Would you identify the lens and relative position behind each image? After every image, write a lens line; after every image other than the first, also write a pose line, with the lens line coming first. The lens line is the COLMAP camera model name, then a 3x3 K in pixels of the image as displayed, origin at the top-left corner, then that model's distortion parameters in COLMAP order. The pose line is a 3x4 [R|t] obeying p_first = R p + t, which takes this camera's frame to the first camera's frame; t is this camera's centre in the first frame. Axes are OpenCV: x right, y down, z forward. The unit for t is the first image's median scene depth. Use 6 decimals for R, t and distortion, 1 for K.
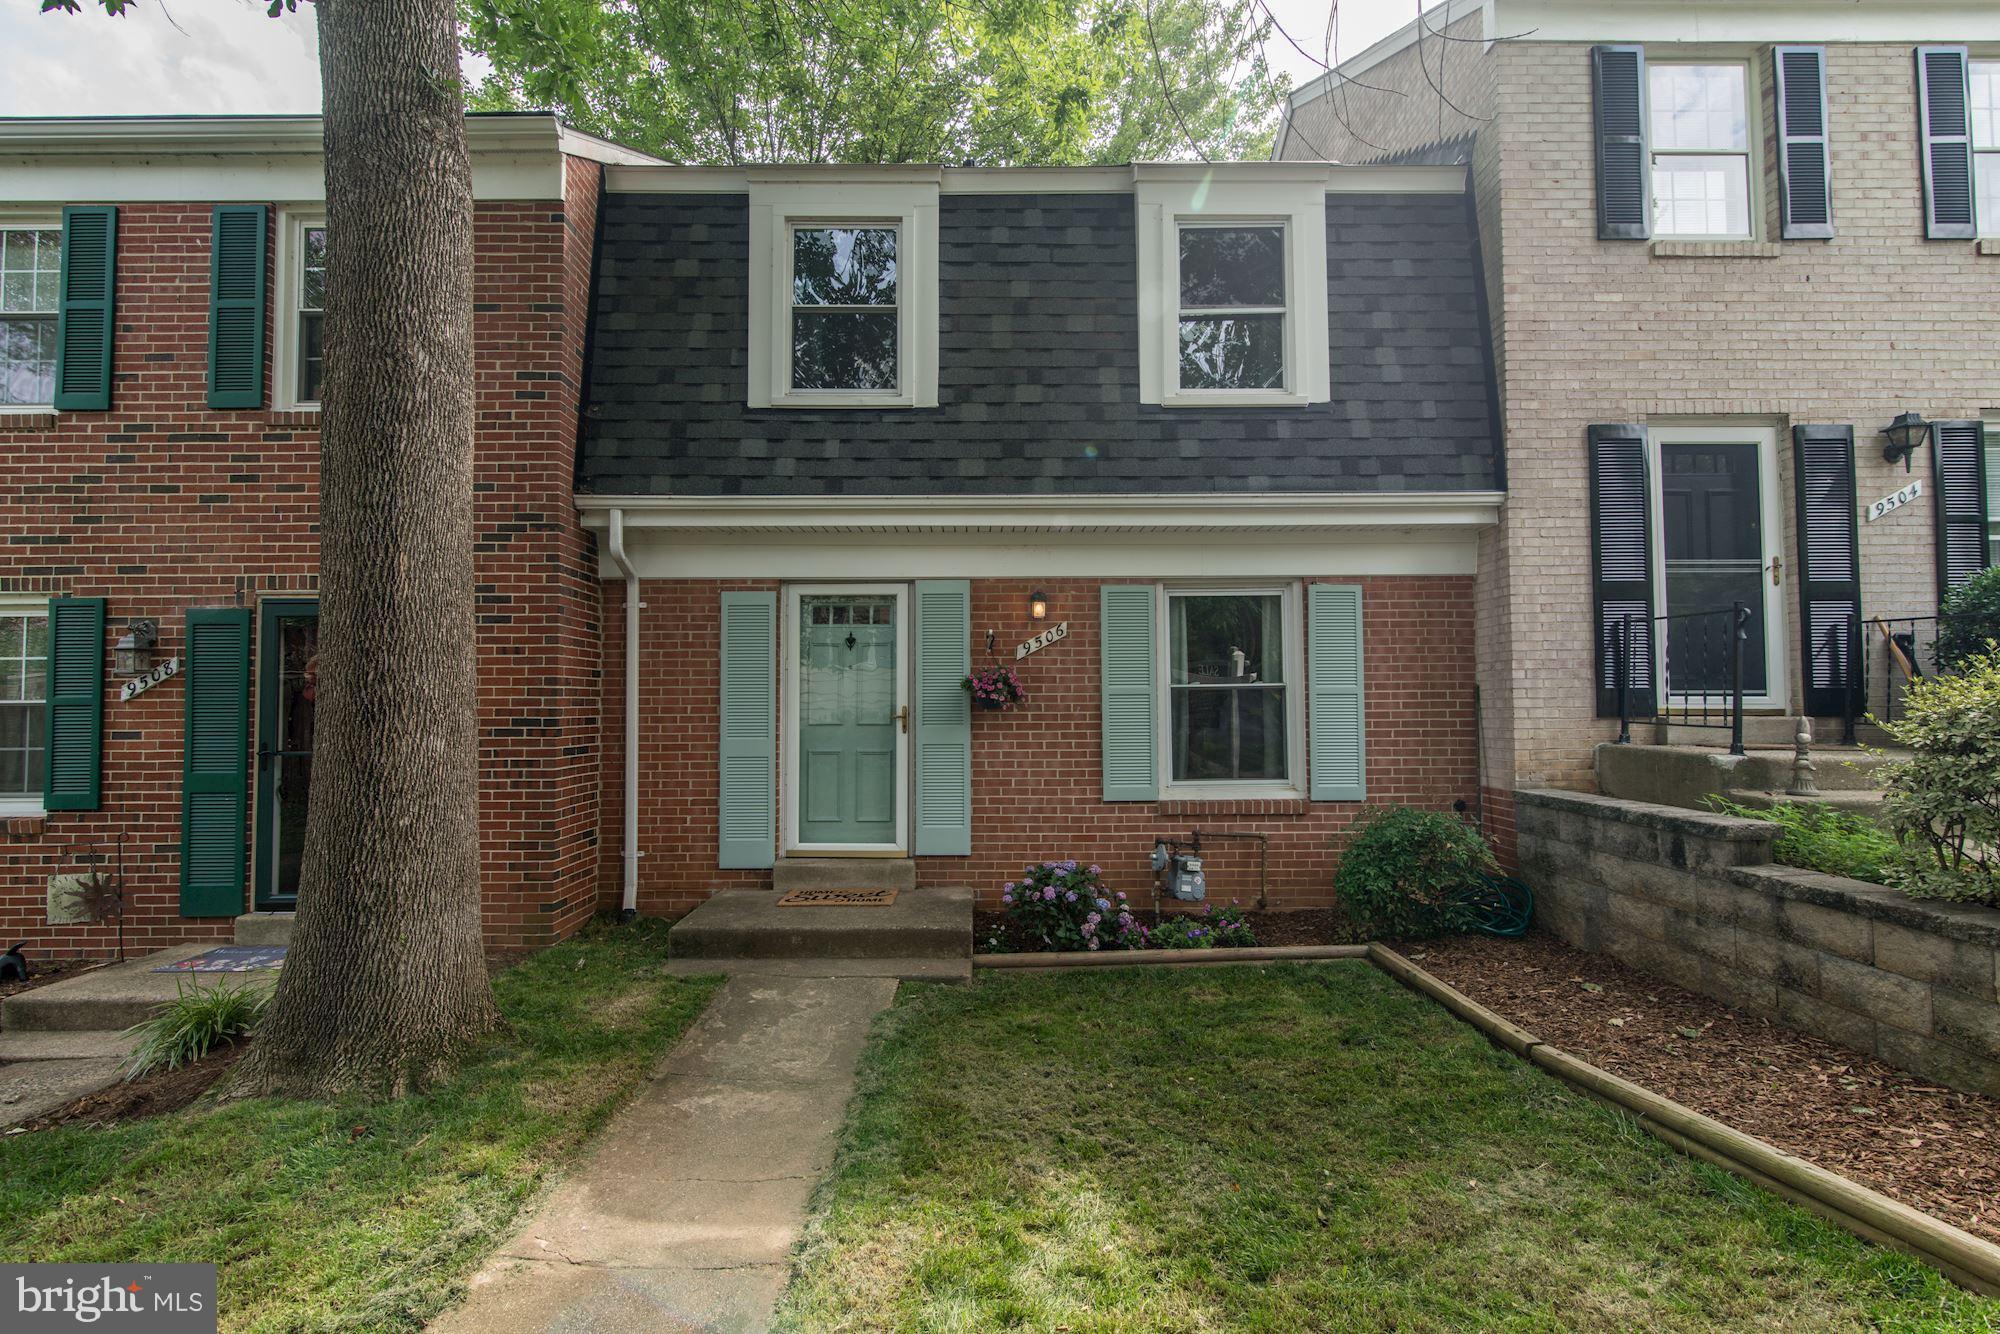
lens RADIAL K [[901.0, 0, 1000.0], [0, 901.0, 667.0], [0, 0, 1]] dist [-0.001063, 0.000766]
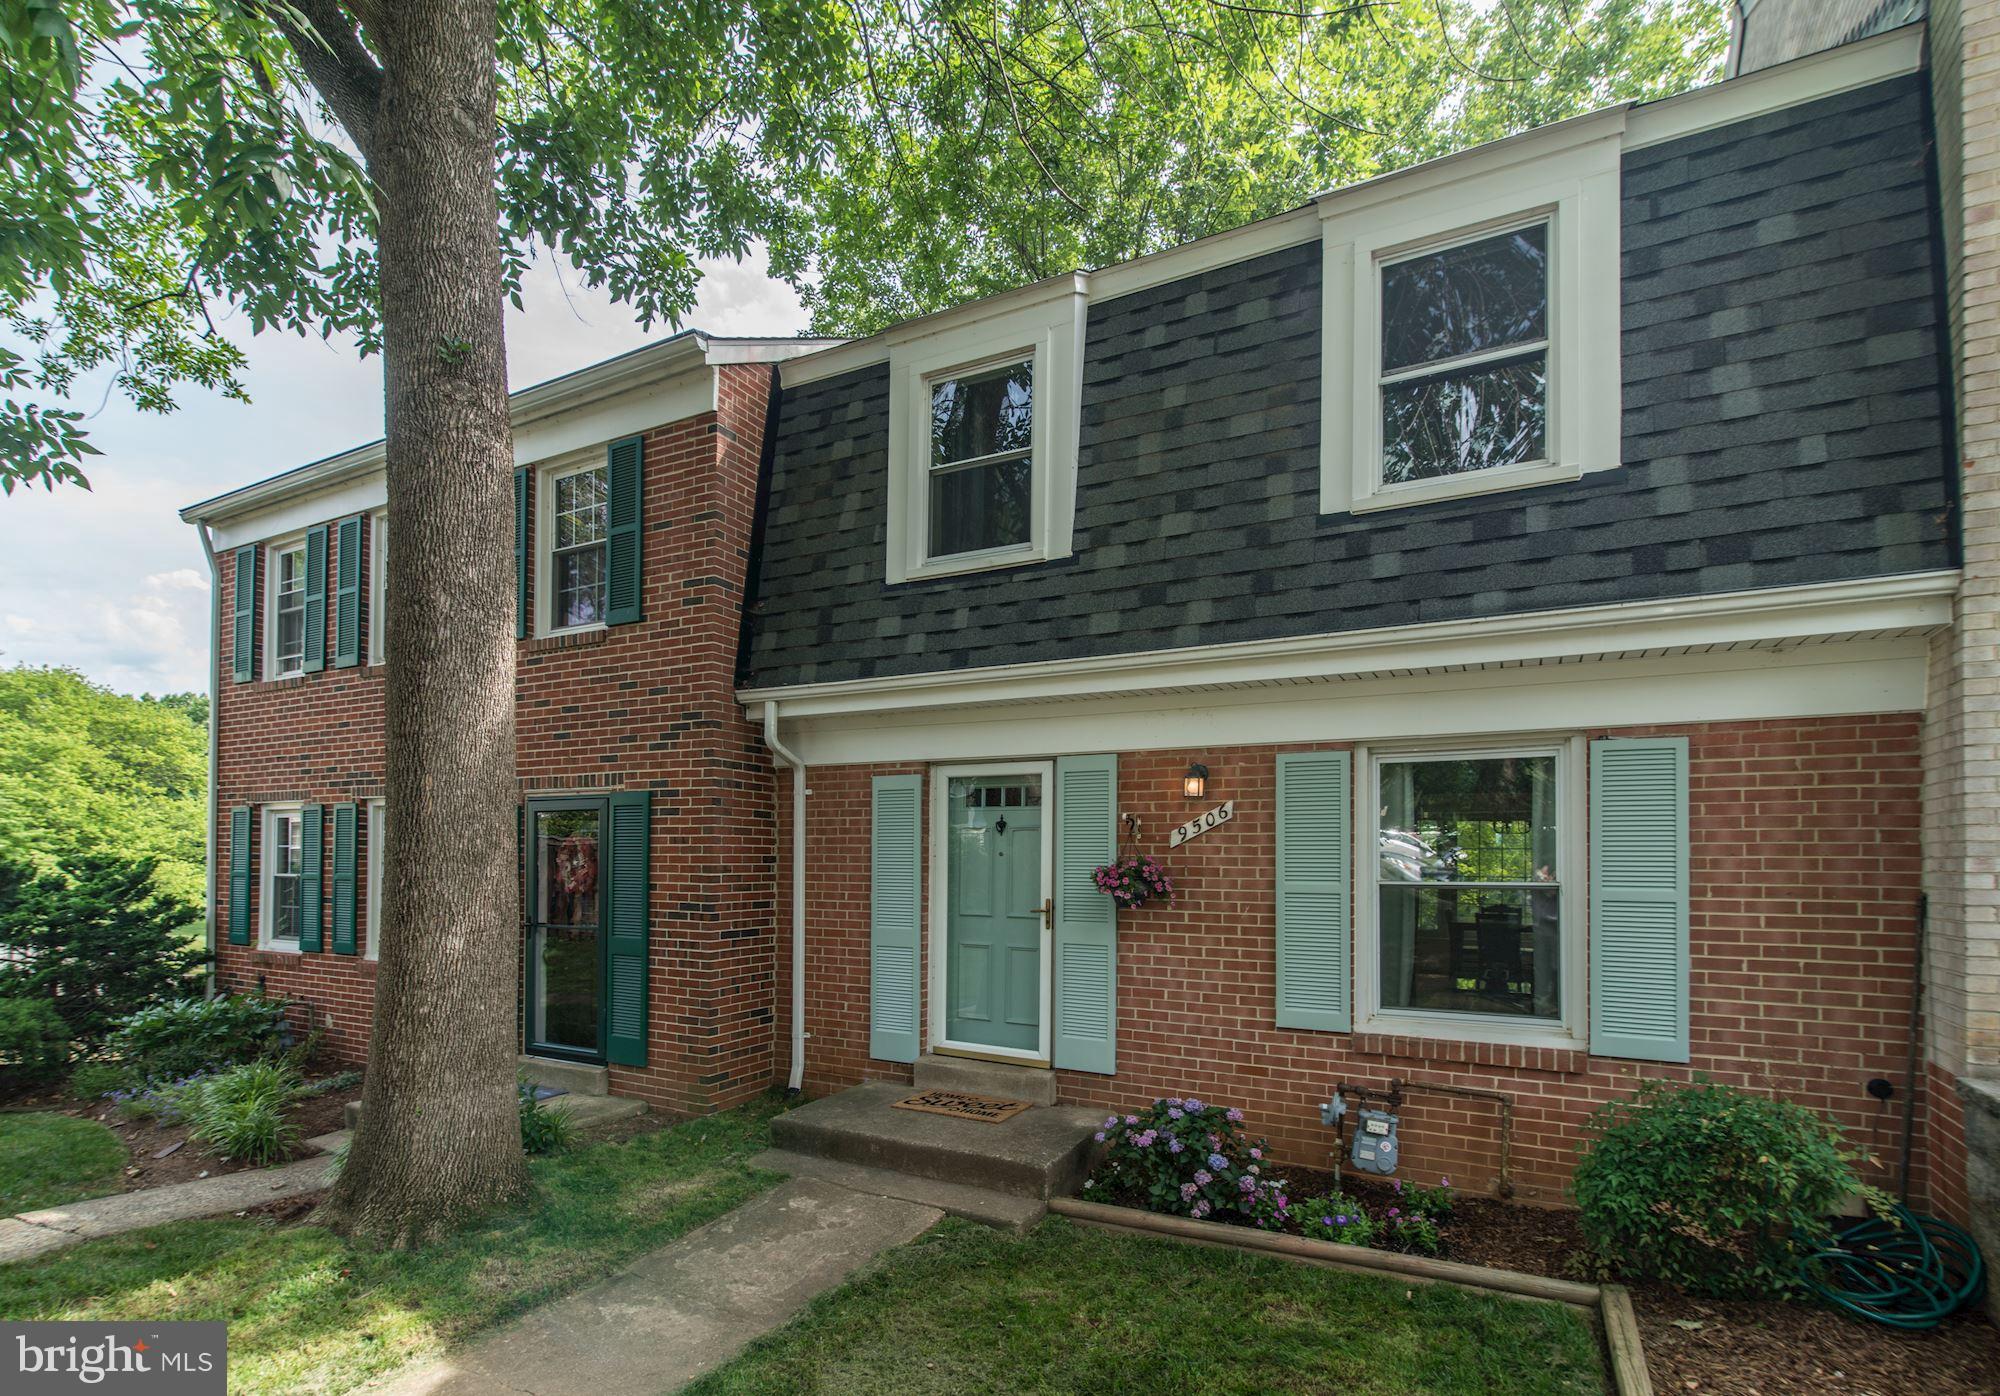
lens RADIAL K [[950.9, 0, 973.3], [0, 950.9, 845.1], [0, 0, 1]] dist [-0.001227, -0.000243]
pose [[0.879806, 0.005110, -0.475305, 0.284295], [0.006747, 0.999707, 0.023235, -0.033098], [0.475284, -0.023649, 0.879514, 0.144935]]
